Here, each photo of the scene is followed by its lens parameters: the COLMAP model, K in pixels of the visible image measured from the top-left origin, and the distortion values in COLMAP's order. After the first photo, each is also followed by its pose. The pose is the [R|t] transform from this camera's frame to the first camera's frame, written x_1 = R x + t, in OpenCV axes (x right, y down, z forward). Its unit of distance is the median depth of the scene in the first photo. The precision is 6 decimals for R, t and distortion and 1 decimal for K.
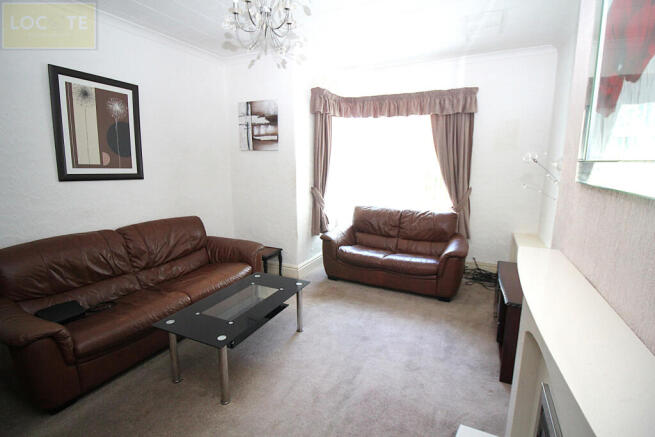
lens RADIAL K [[305.5, 0, 330.1], [0, 305.5, 213.8], [0, 0, 1]] dist [-0.000012, -0.000938]
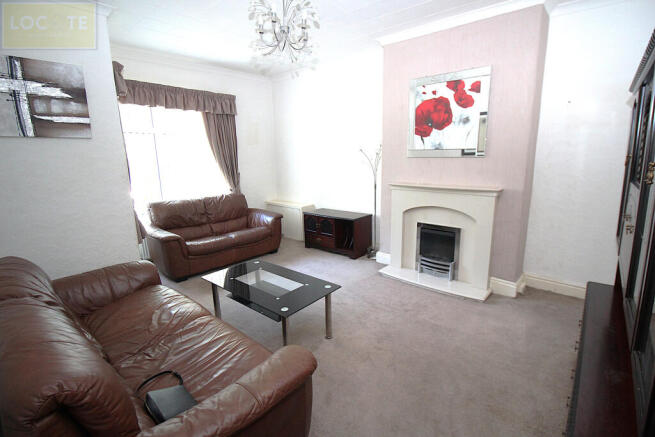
lens RADIAL K [[305.5, 0, 330.1], [0, 305.5, 213.8], [0, 0, 1]] dist [-0.000012, -0.000938]
pose [[0.281974, -0.195343, 0.939325, -0.720000], [0.183322, 0.971984, 0.147104, -0.038151], [-0.941745, 0.130720, 0.309885, 0.267507]]
